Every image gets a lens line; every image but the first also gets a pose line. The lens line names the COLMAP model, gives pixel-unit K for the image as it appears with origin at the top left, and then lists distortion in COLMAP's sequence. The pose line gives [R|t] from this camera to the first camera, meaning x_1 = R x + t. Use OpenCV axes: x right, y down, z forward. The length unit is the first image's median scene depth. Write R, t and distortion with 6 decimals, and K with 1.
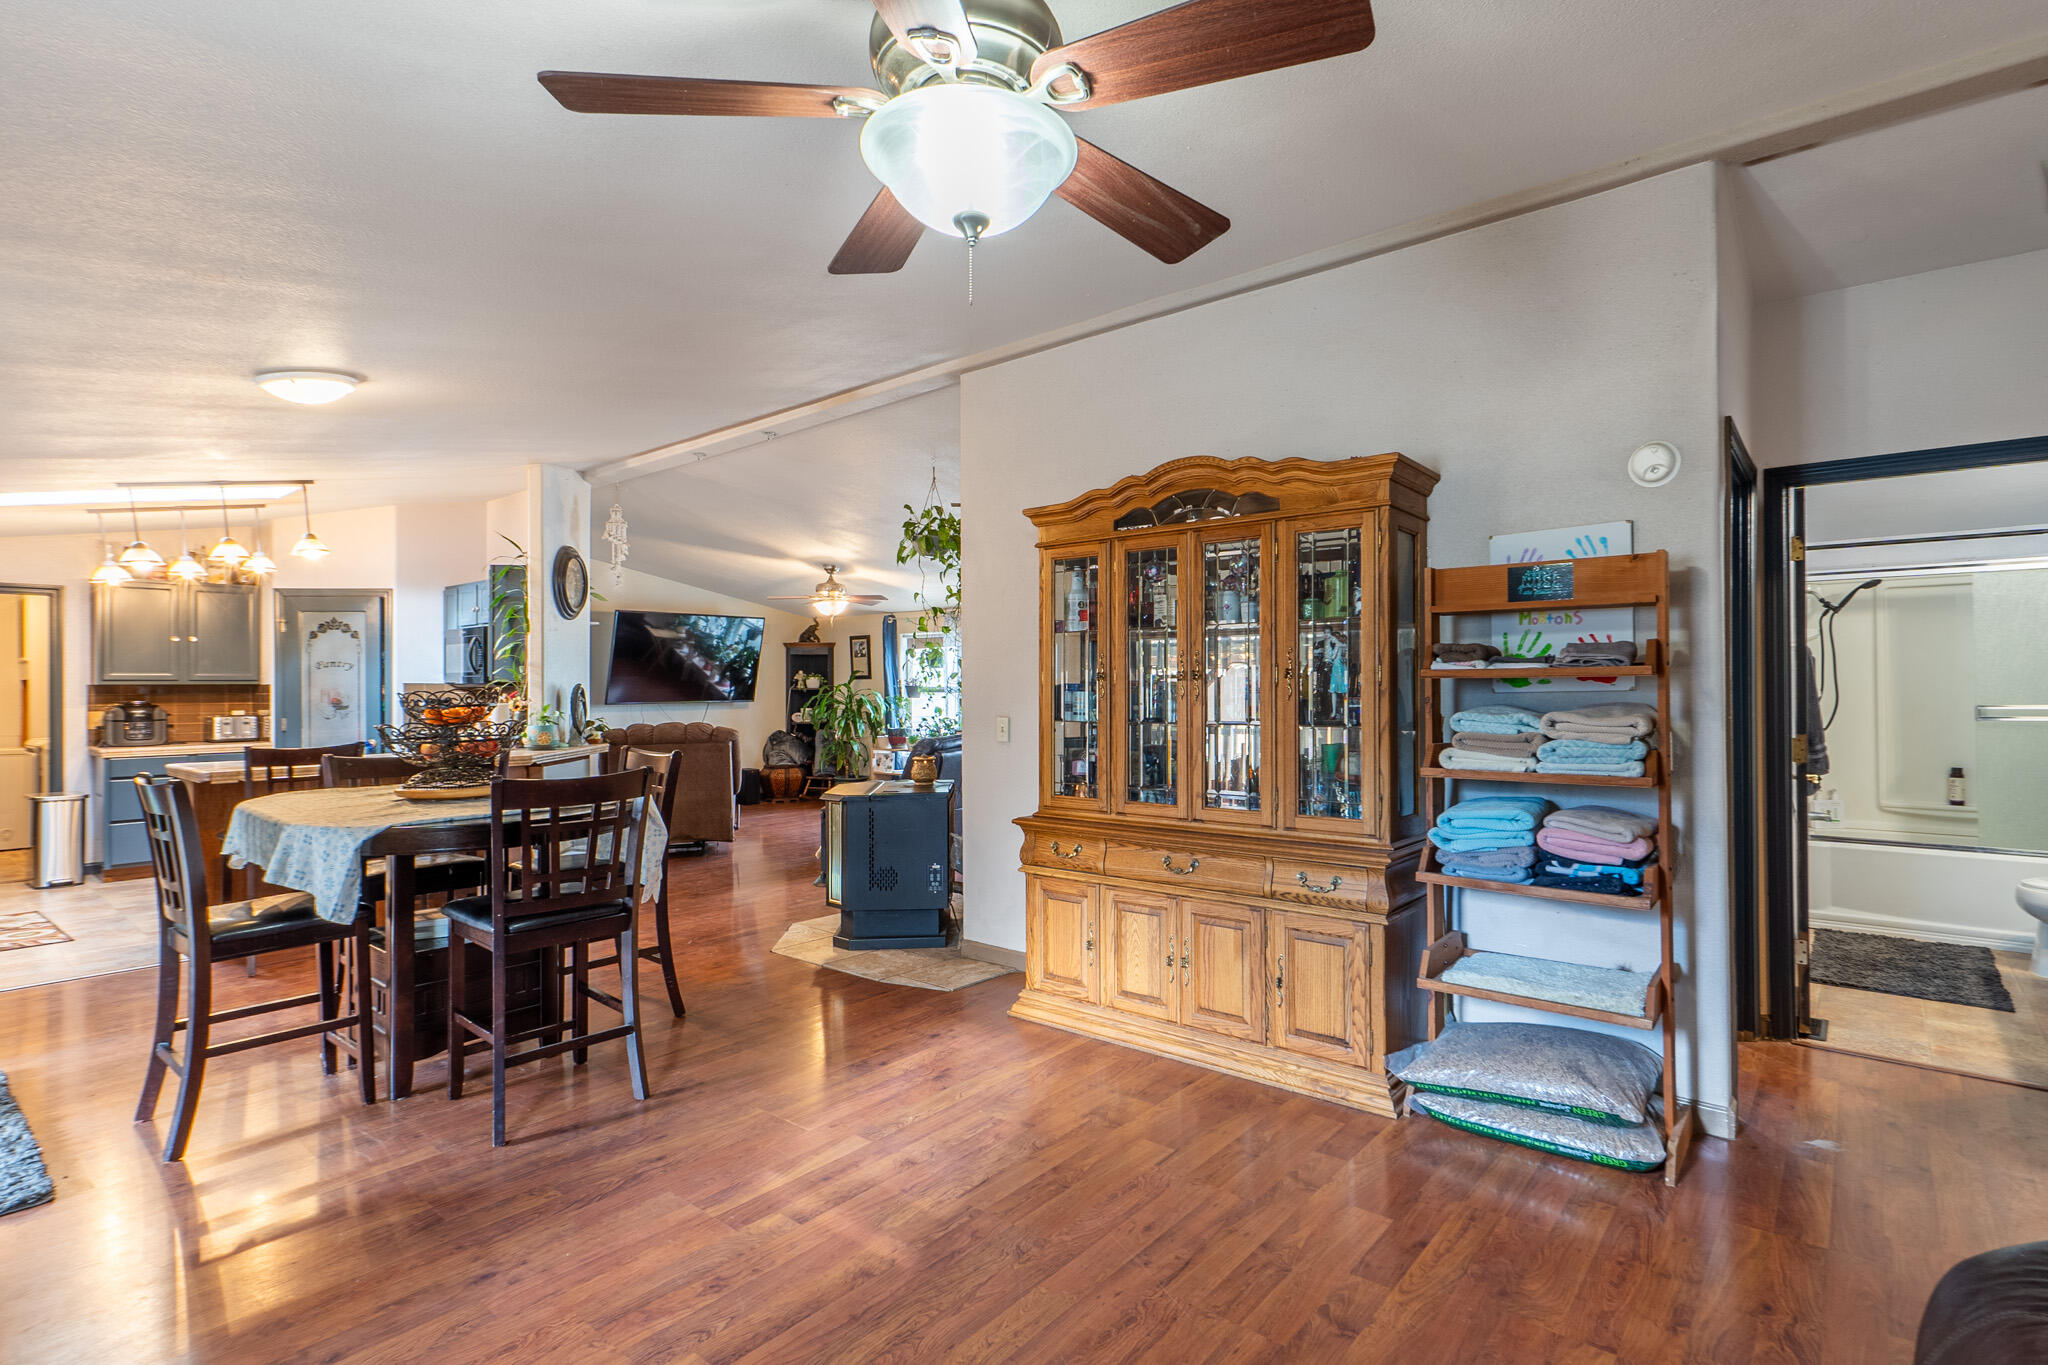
lens RADIAL K [[987.8, 0, 1059.0], [0, 987.8, 672.8], [0, 0, 1]] dist [0.000252, 0.000153]
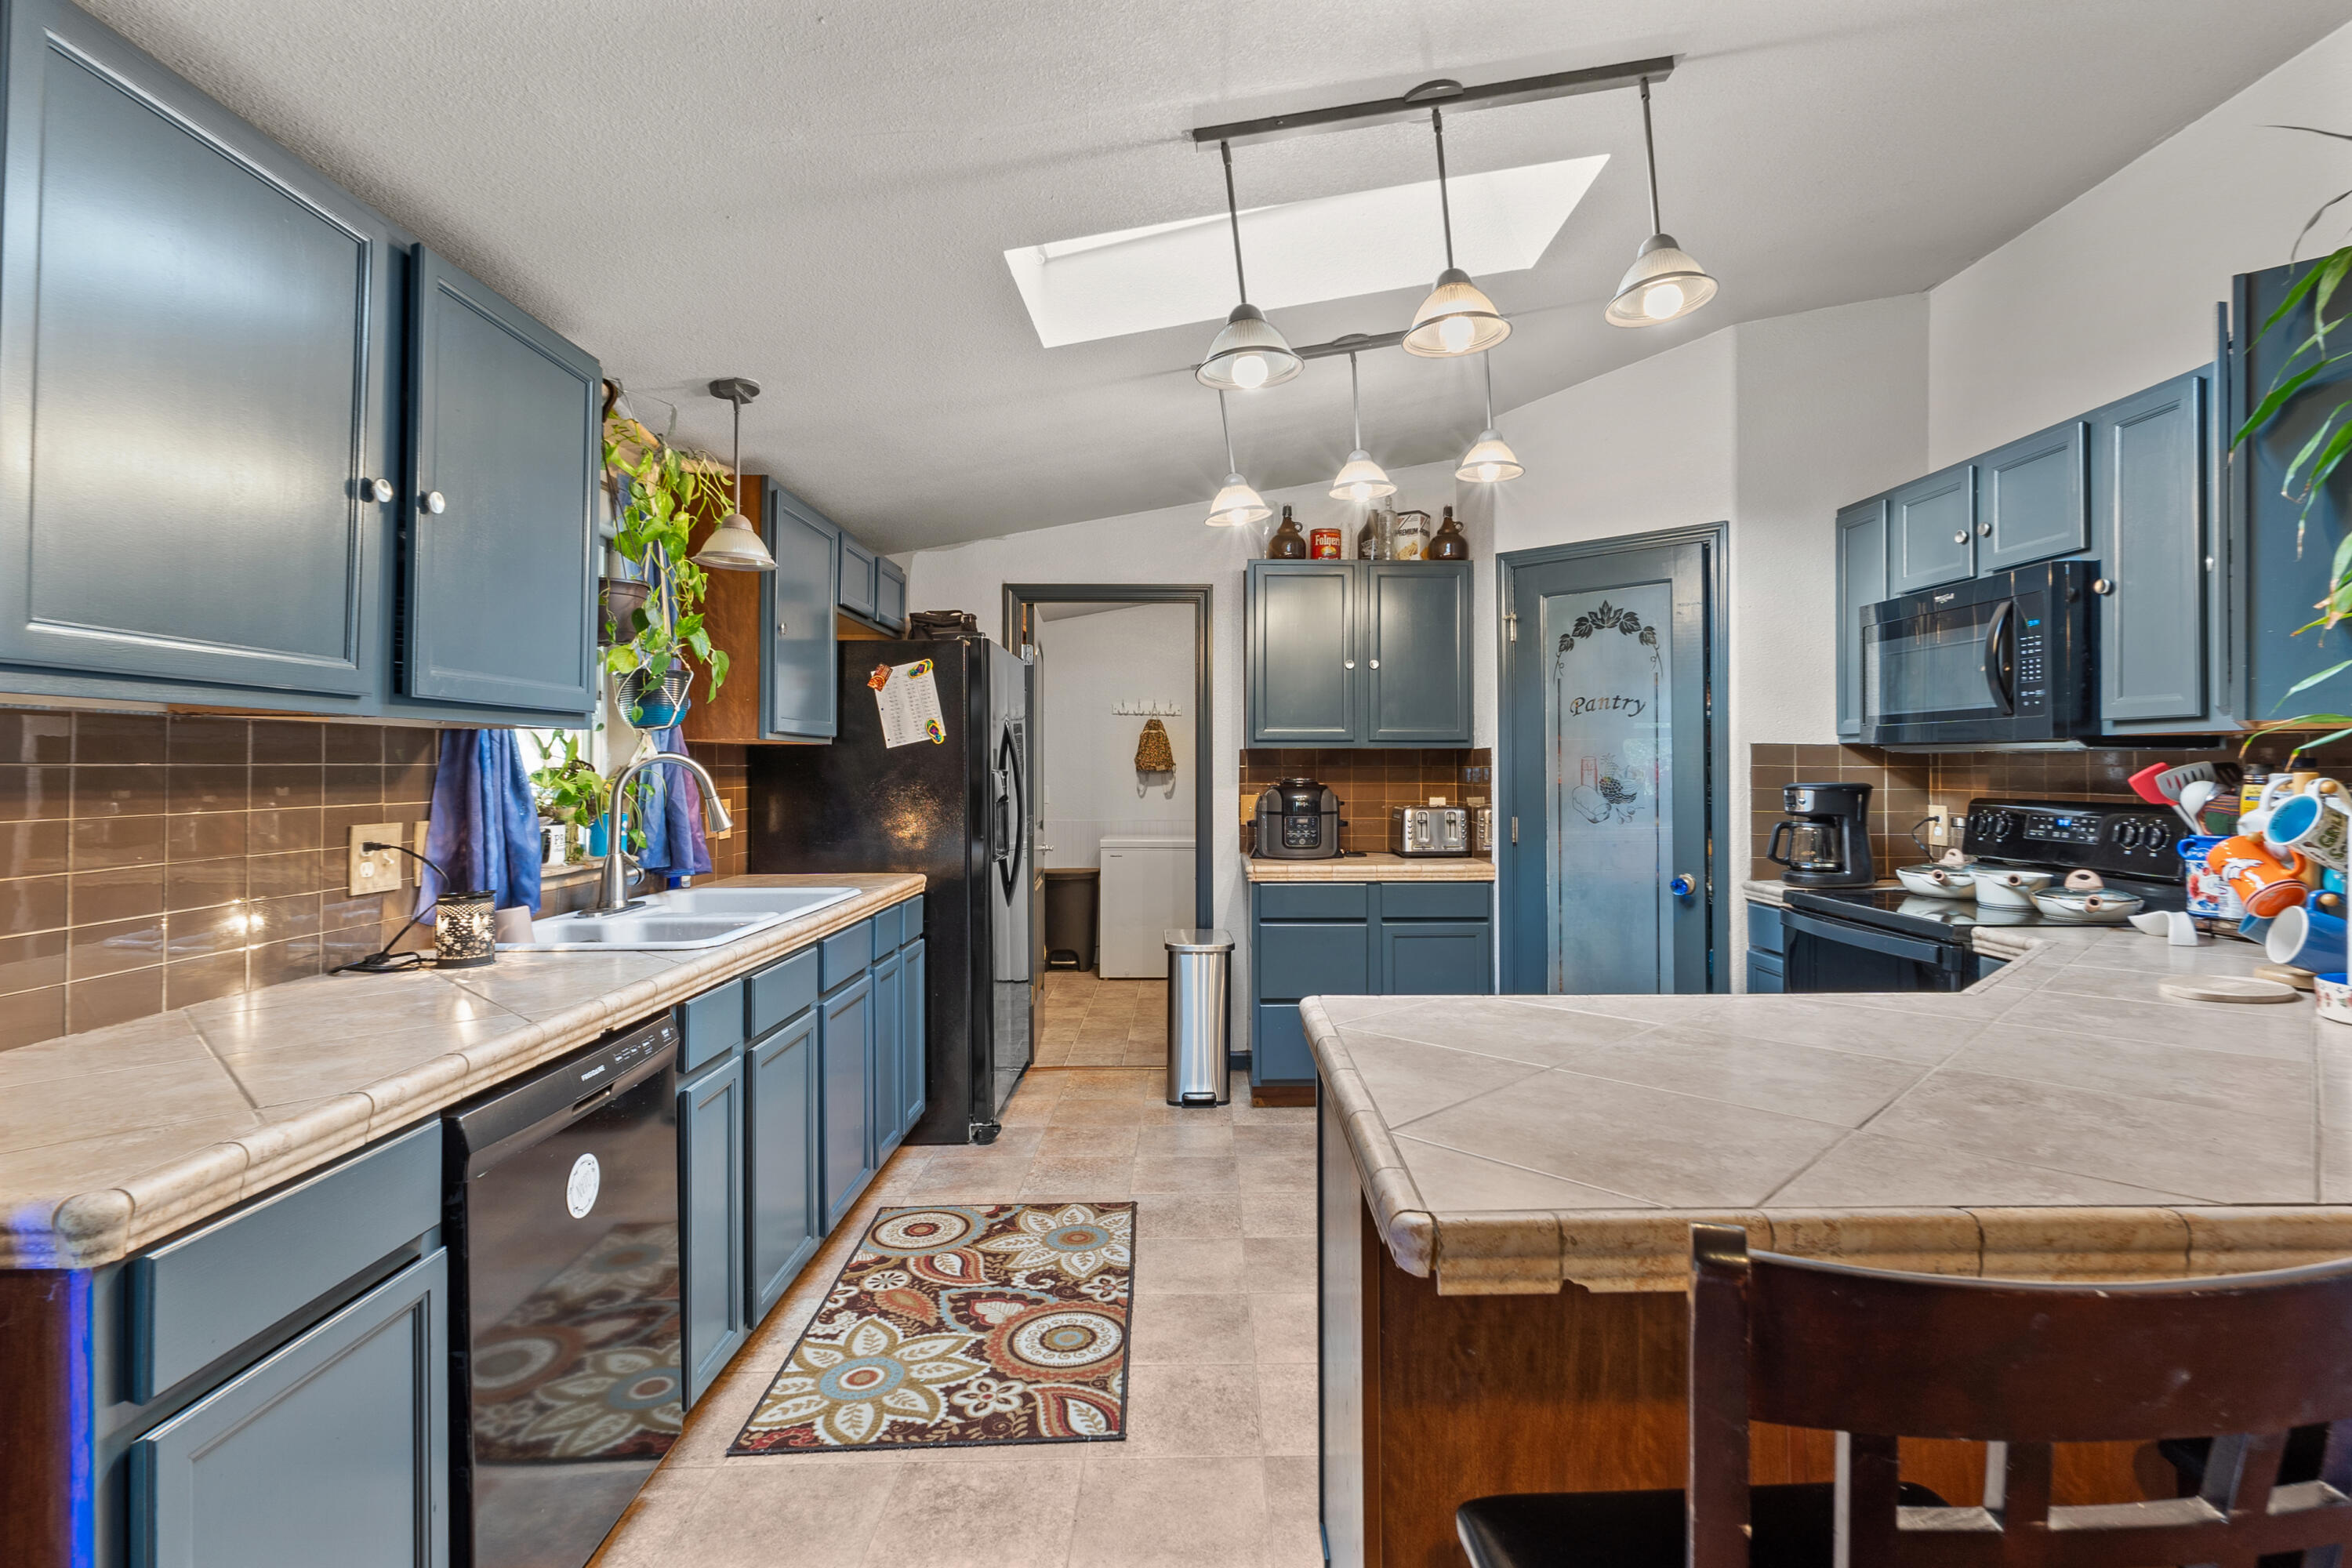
lens RADIAL K [[1134.5, 0, 1216.2], [0, 1134.5, 772.8], [0, 0, 1]] dist [0.000252, 0.000153]
pose [[0.650568, 0.011246, -0.759364, -0.469942], [0.007900, 0.999736, 0.021574, 0.011303], [0.759407, -0.020035, 0.650308, 0.540339]]
